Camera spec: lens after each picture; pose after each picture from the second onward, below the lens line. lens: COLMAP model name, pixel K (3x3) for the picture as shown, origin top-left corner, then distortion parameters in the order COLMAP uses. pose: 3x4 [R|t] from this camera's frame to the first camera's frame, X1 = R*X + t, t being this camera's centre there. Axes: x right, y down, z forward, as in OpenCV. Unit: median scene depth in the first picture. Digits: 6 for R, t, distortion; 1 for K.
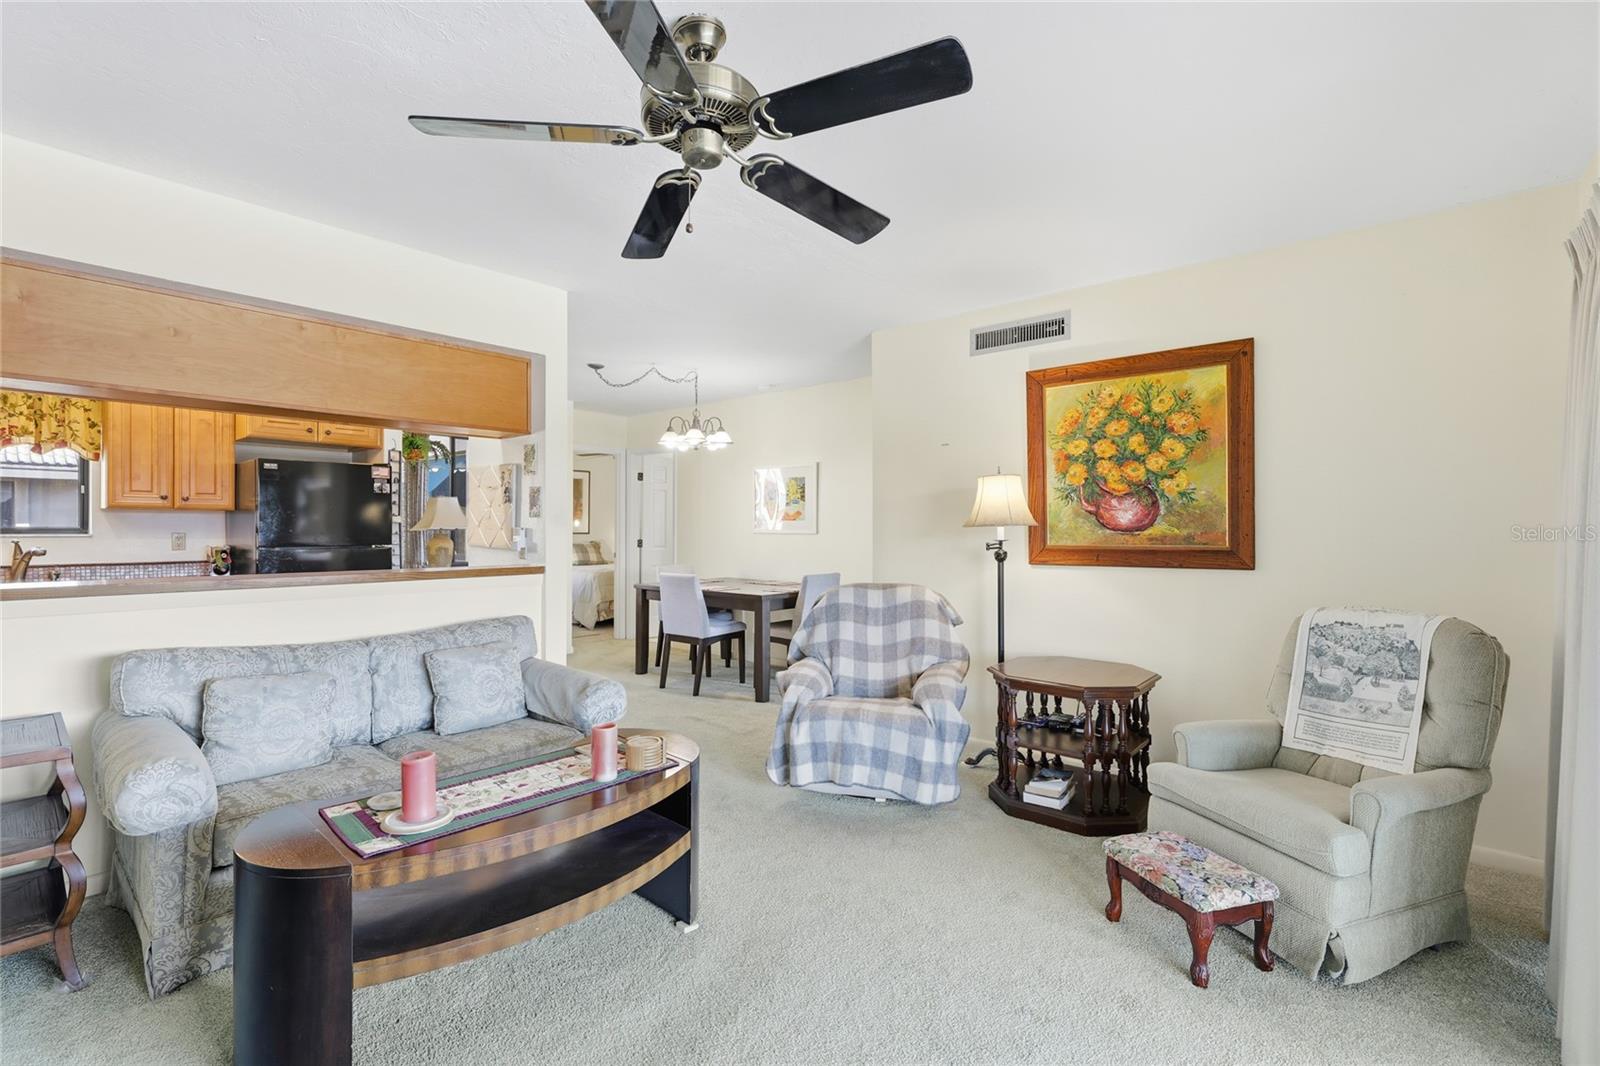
lens RADIAL K [[714.2, 0, 800.0], [0, 714.2, 533.0], [0, 0, 1]] dist [0.001677, -0.000031]
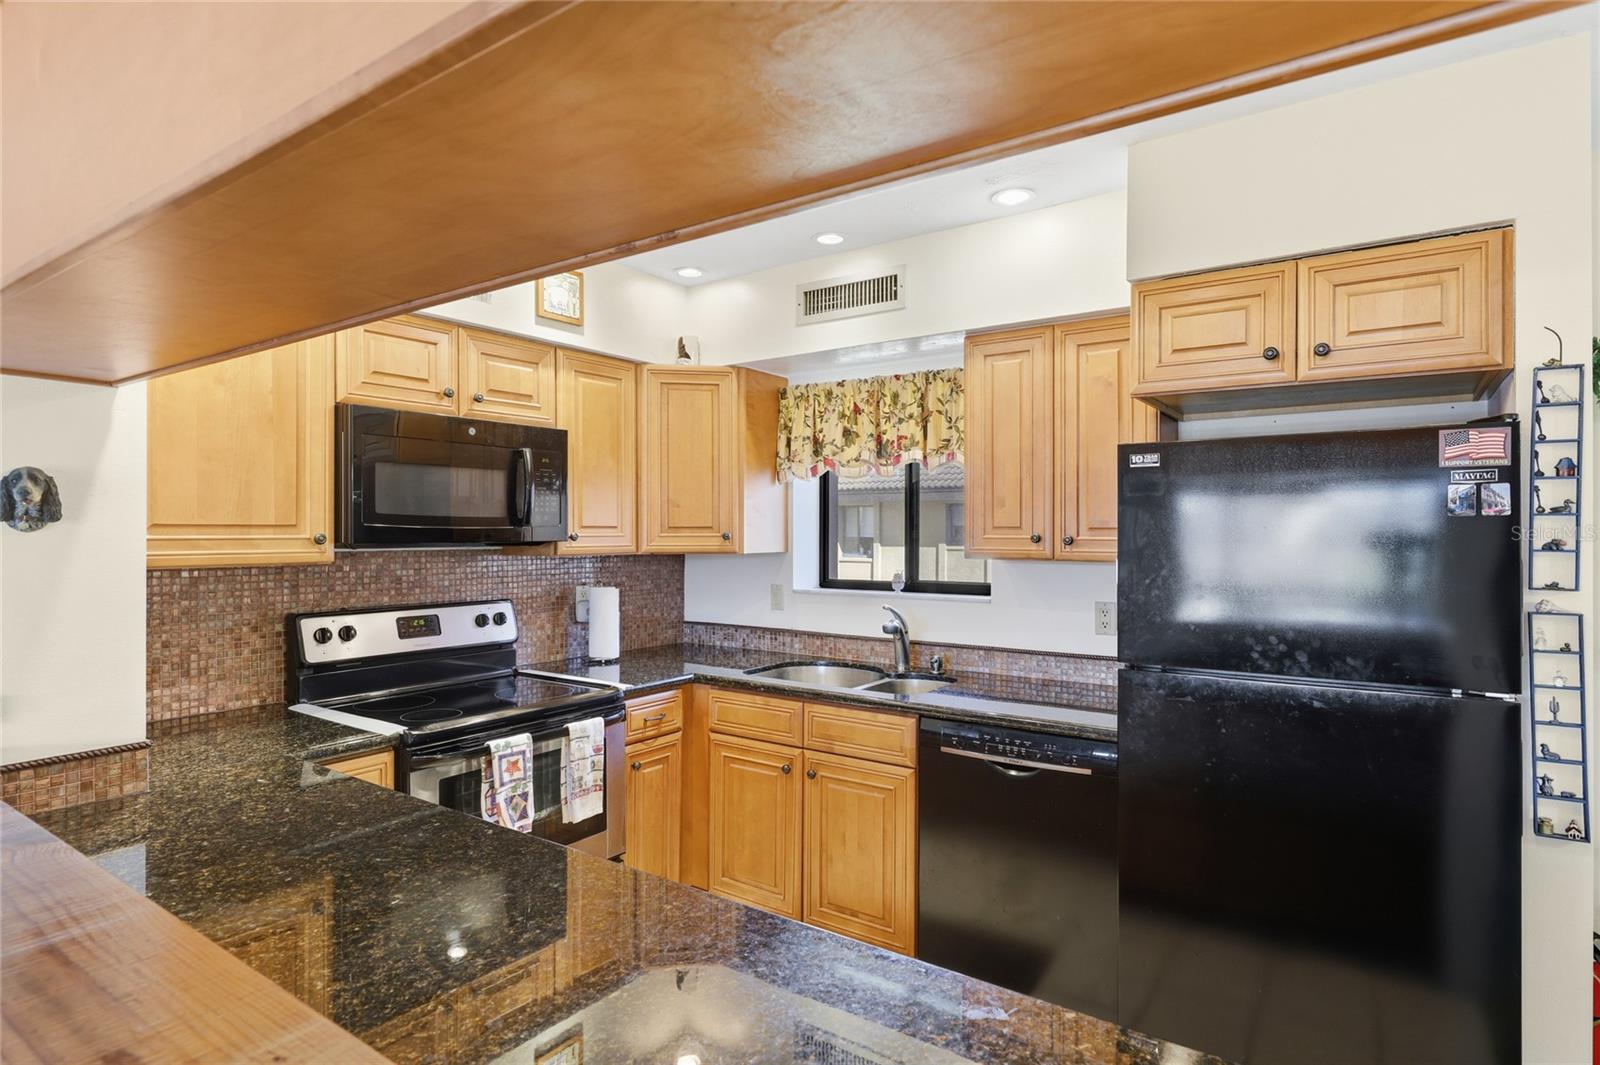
lens RADIAL K [[847.5, 0, 800.0], [0, 847.5, 532.5], [0, 0, 1]] dist [0.028293, 0.000048]
pose [[0.112097, -0.004095, -0.993689, -0.345730], [-0.009882, 0.999937, -0.005236, -0.058897], [0.993648, 0.010407, 0.112049, 0.902030]]
